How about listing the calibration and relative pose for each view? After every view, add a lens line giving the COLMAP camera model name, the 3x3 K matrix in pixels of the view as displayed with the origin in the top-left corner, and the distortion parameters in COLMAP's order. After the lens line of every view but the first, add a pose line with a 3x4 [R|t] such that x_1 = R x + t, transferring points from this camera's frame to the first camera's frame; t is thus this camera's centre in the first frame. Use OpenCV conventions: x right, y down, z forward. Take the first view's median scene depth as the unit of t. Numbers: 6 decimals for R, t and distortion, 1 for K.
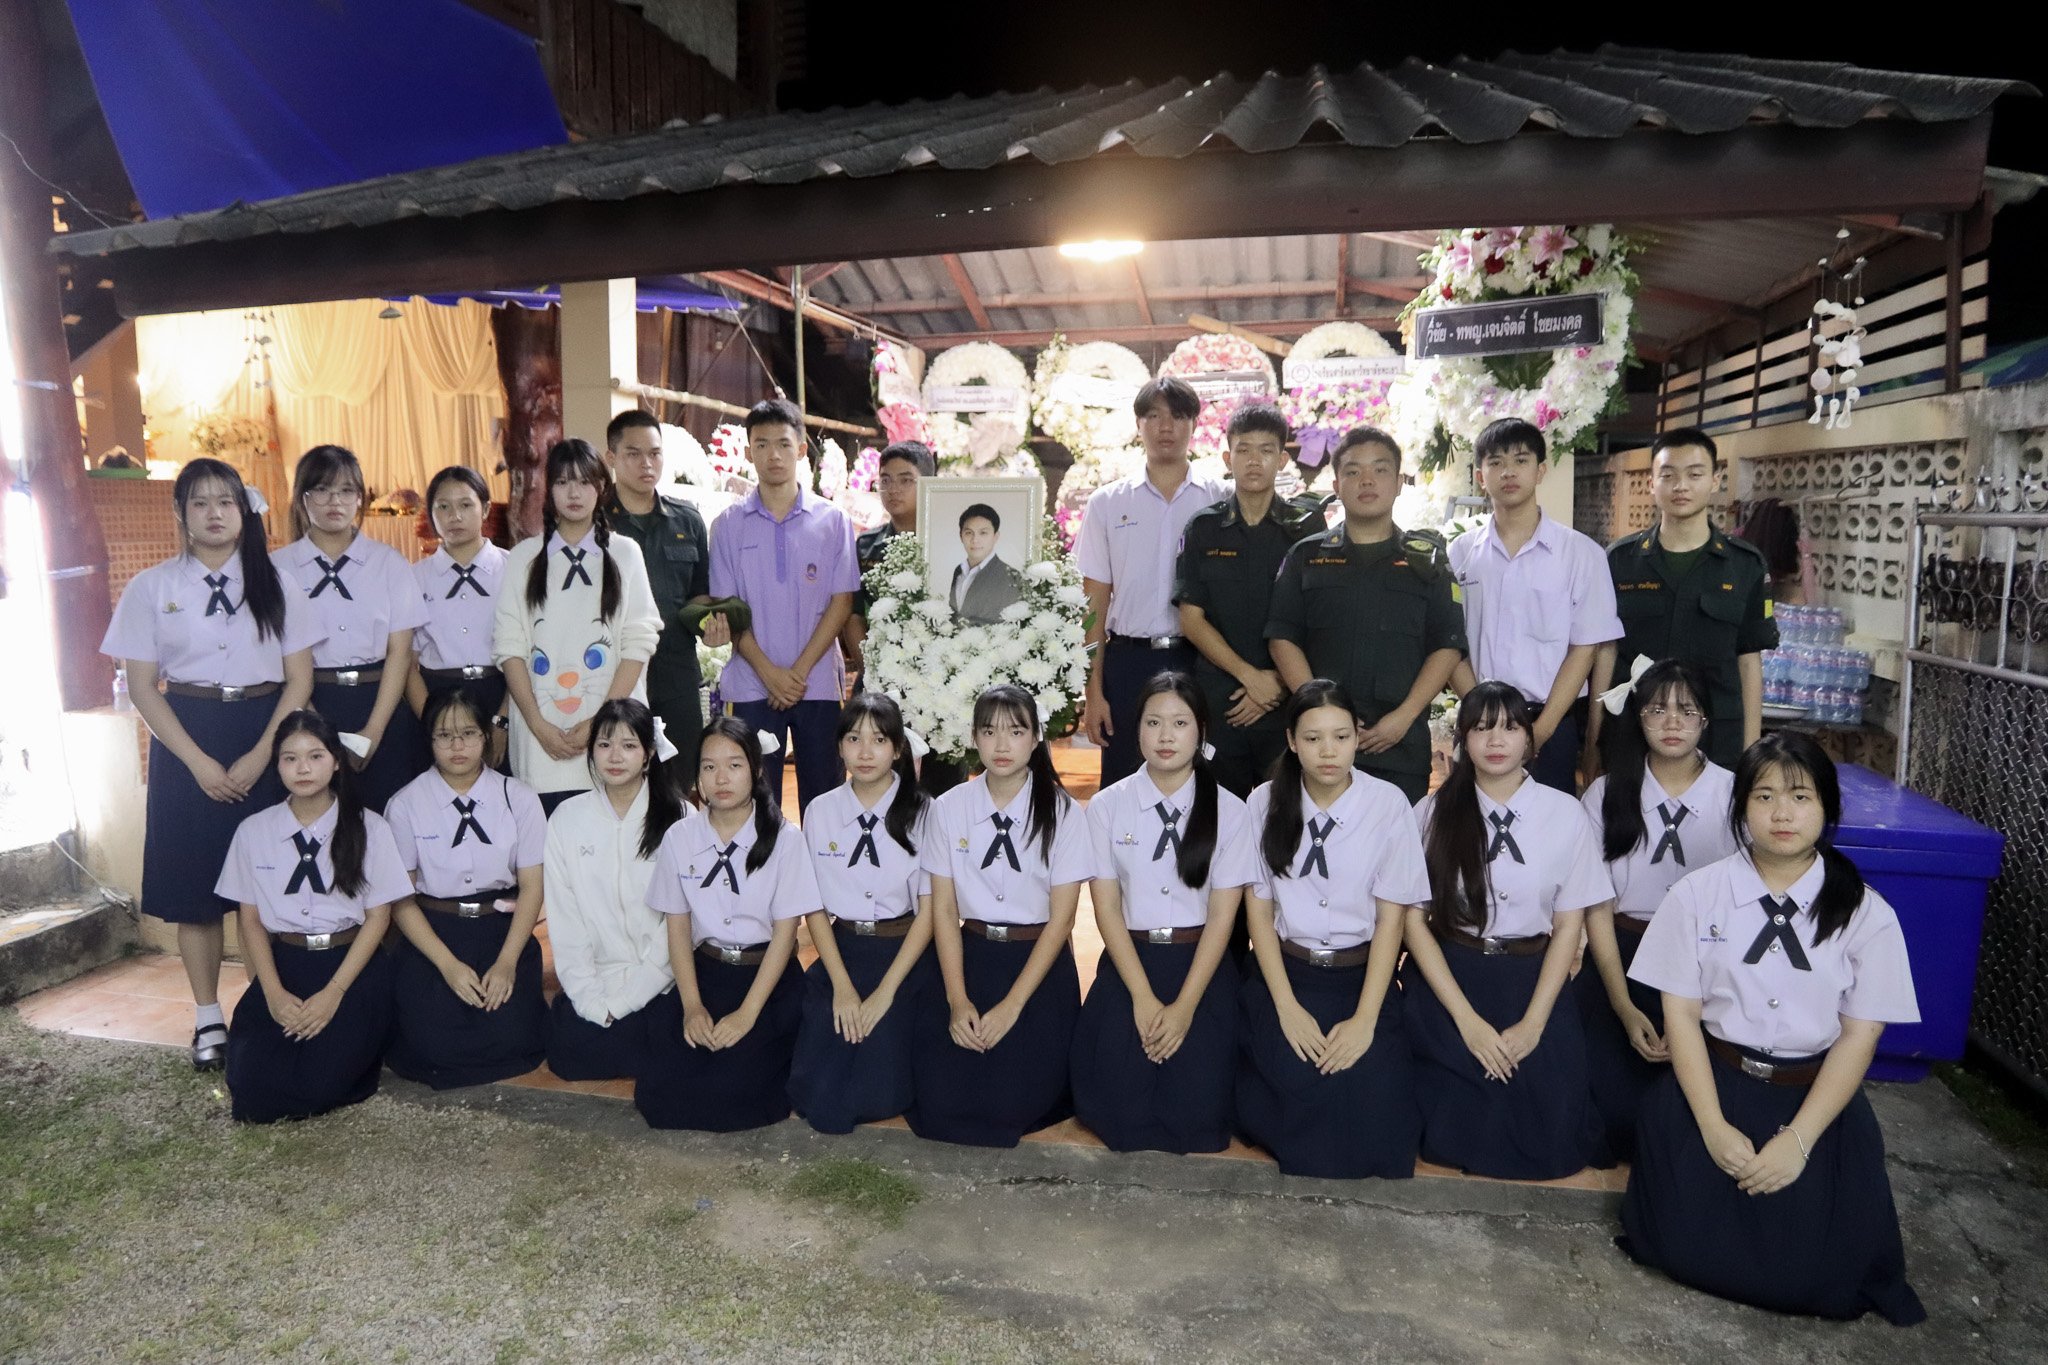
lens RADIAL K [[1418.7, 0, 1021.1], [0, 1418.7, 691.0], [0, 0, 1]] dist [-0.115883, 0.076134]
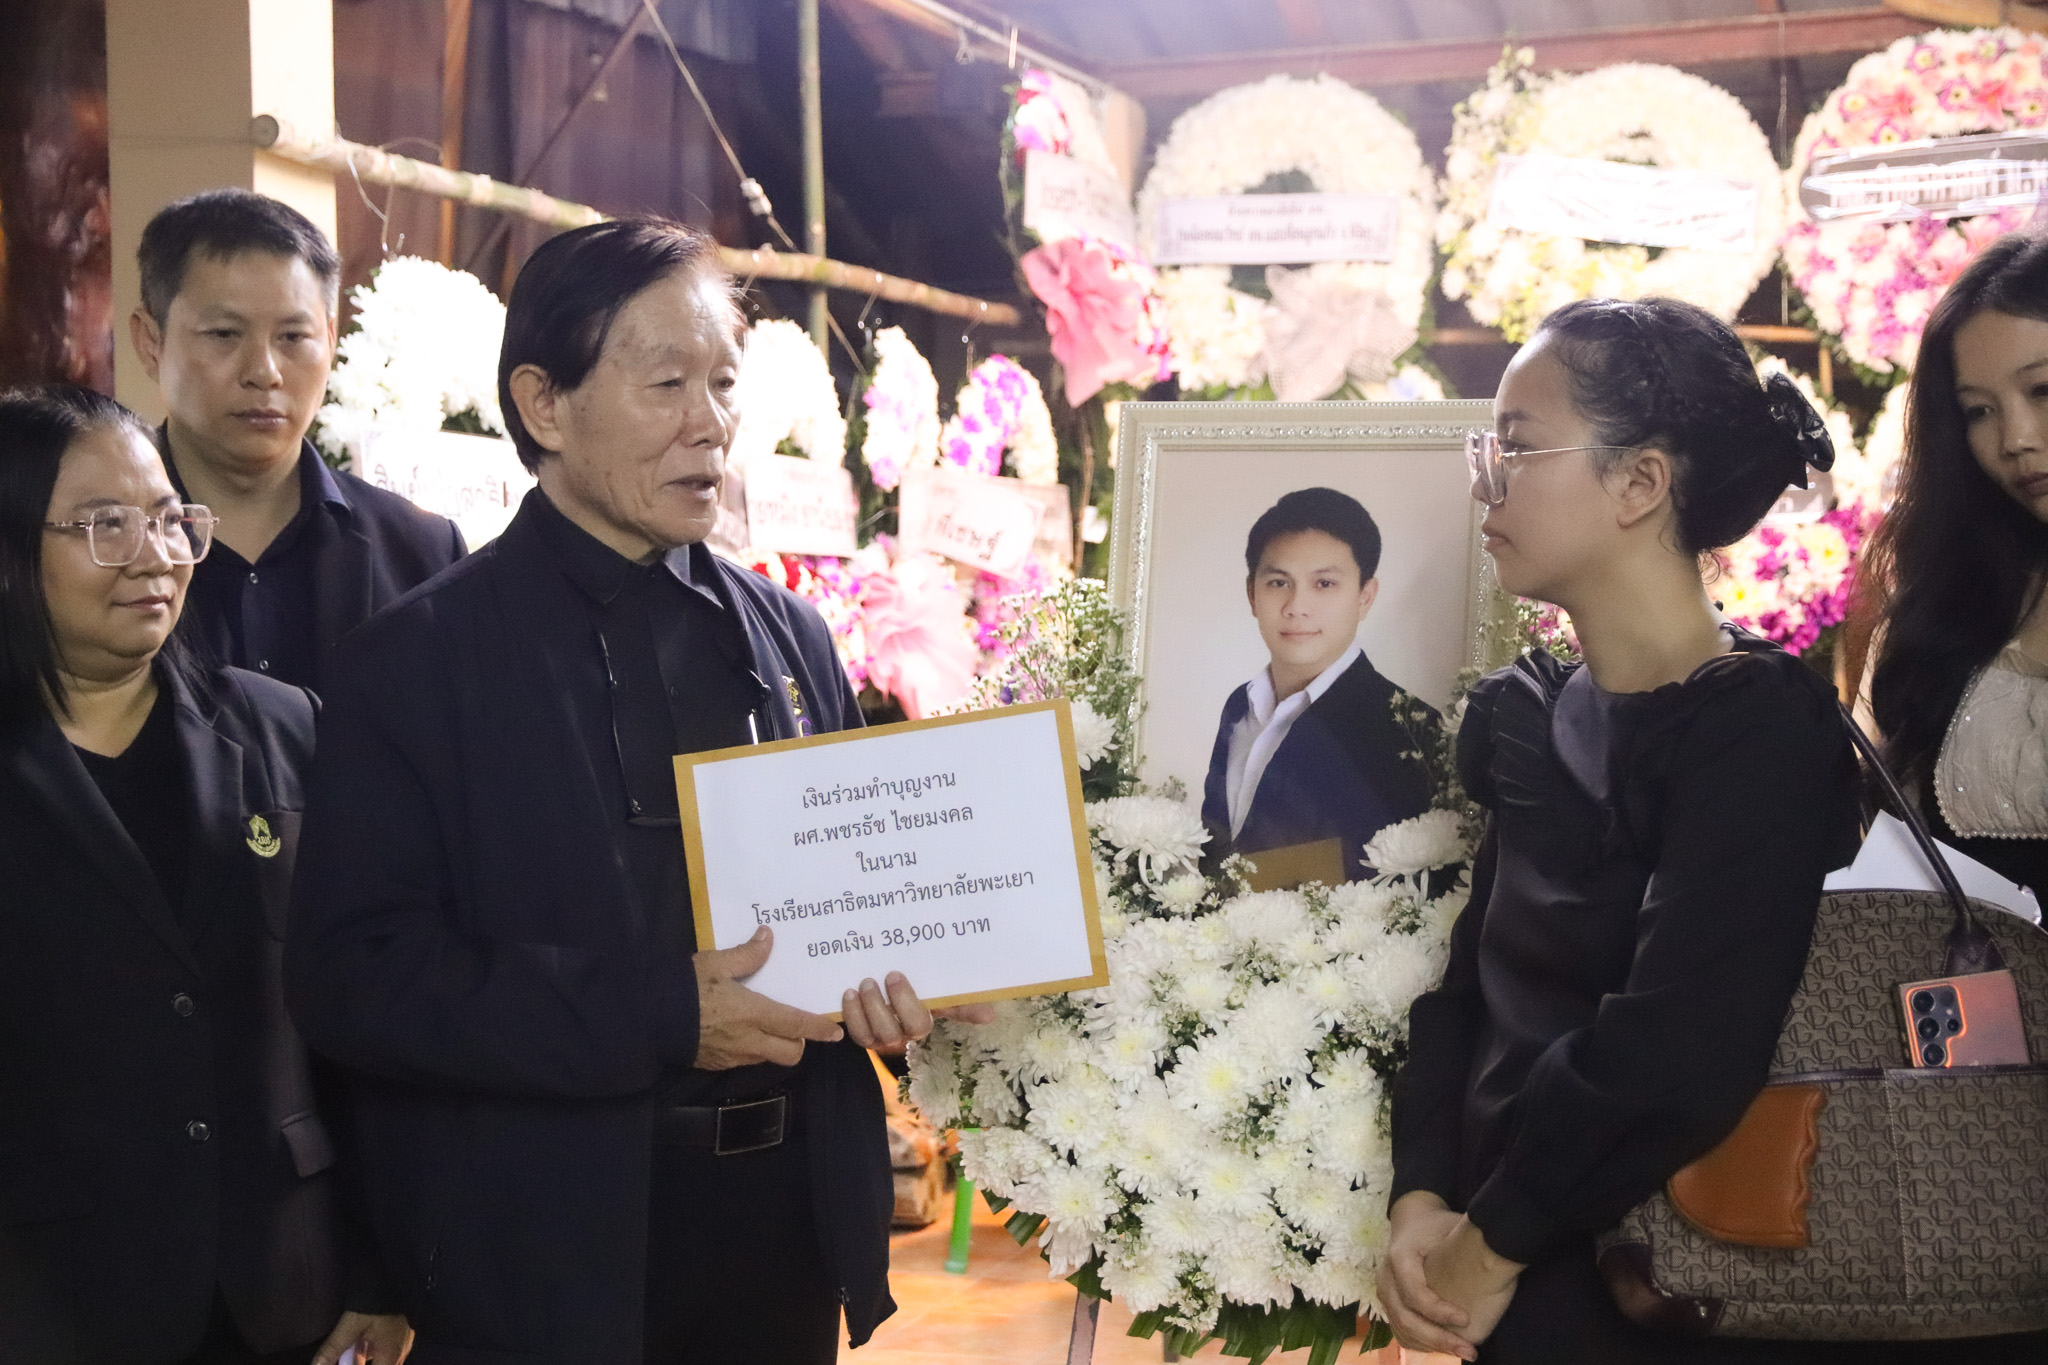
lens RADIAL K [[3412.4, 0, 1013.7], [0, 3412.4, 695.0], [0, 0, 1]] dist [0.193415, 0.000000]
pose [[0.995480, 0.002763, -0.094936, -0.029449], [-0.010830, 0.996360, -0.084560, -0.015109], [0.094357, 0.085205, 0.991885, 0.196473]]
